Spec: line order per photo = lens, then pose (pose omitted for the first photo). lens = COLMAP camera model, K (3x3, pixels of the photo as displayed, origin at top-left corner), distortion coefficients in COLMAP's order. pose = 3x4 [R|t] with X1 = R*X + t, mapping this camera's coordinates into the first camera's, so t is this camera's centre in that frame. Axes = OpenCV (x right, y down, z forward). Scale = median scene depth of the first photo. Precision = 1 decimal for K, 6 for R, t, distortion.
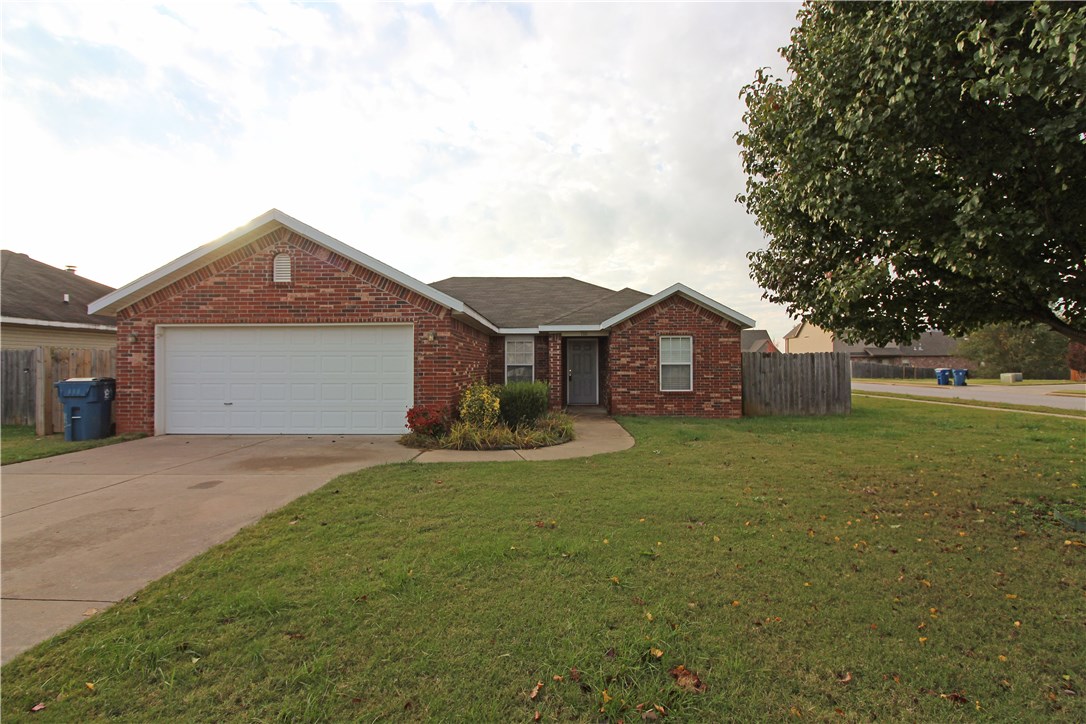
lens RADIAL K [[500.8, 0, 544.5], [0, 500.8, 359.7], [0, 0, 1]] dist [0.001653, -0.014271]
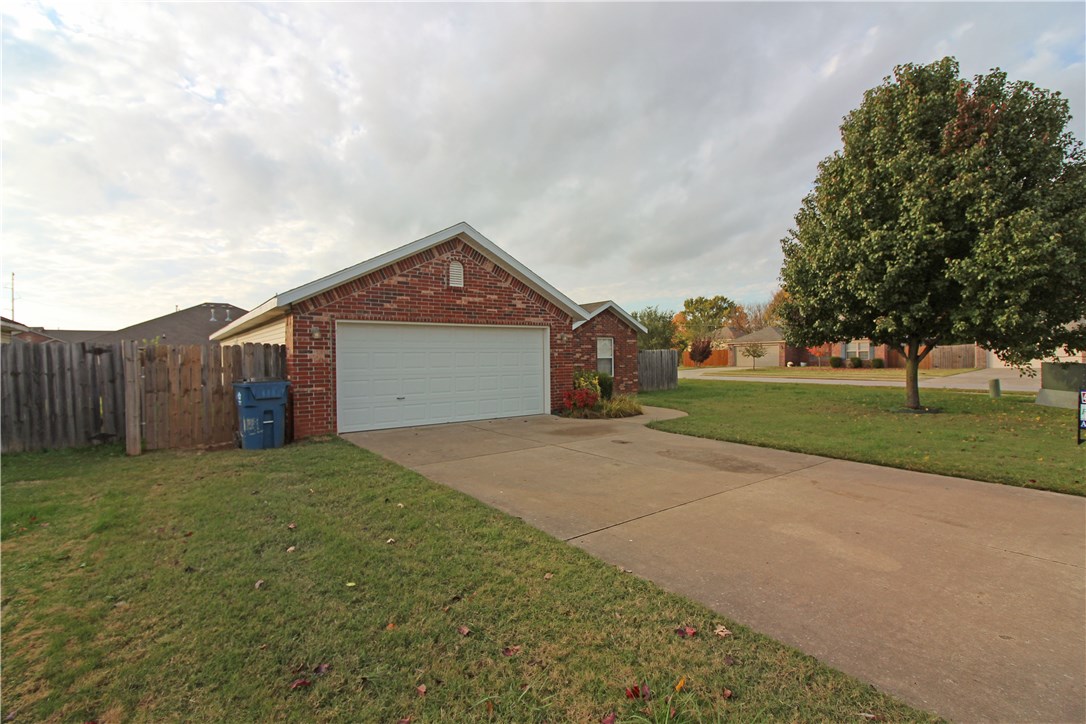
lens RADIAL K [[519.4, 0, 538.5], [0, 519.4, 366.0], [0, 0, 1]] dist [0.049473, -0.035286]
pose [[0.787272, -0.017598, 0.616355, -0.781969], [0.004706, 0.999735, 0.022533, -0.001835], [-0.616589, -0.014839, 0.787146, -0.025422]]
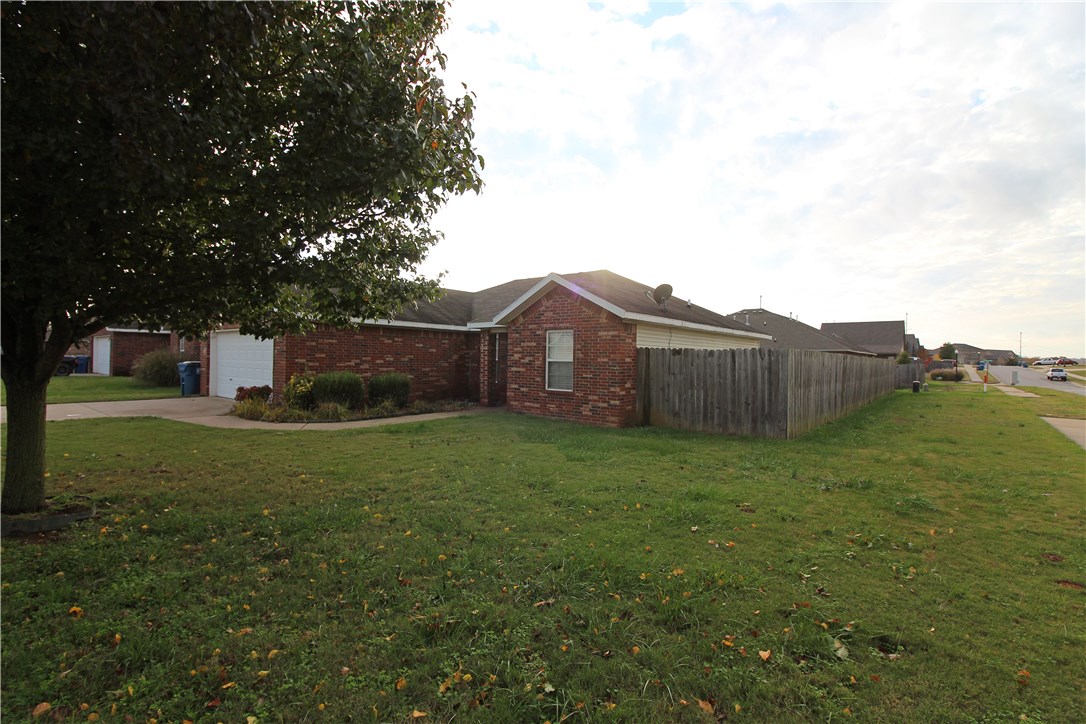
lens RADIAL K [[472.1, 0, 543.0], [0, 472.1, 362.0], [0, 0, 1]] dist [0.000220, -0.010673]
pose [[0.789026, 0.018667, -0.614076, 0.773160], [-0.010559, 0.999803, 0.016825, -0.003697], [0.614269, -0.006792, 0.789067, 0.303899]]
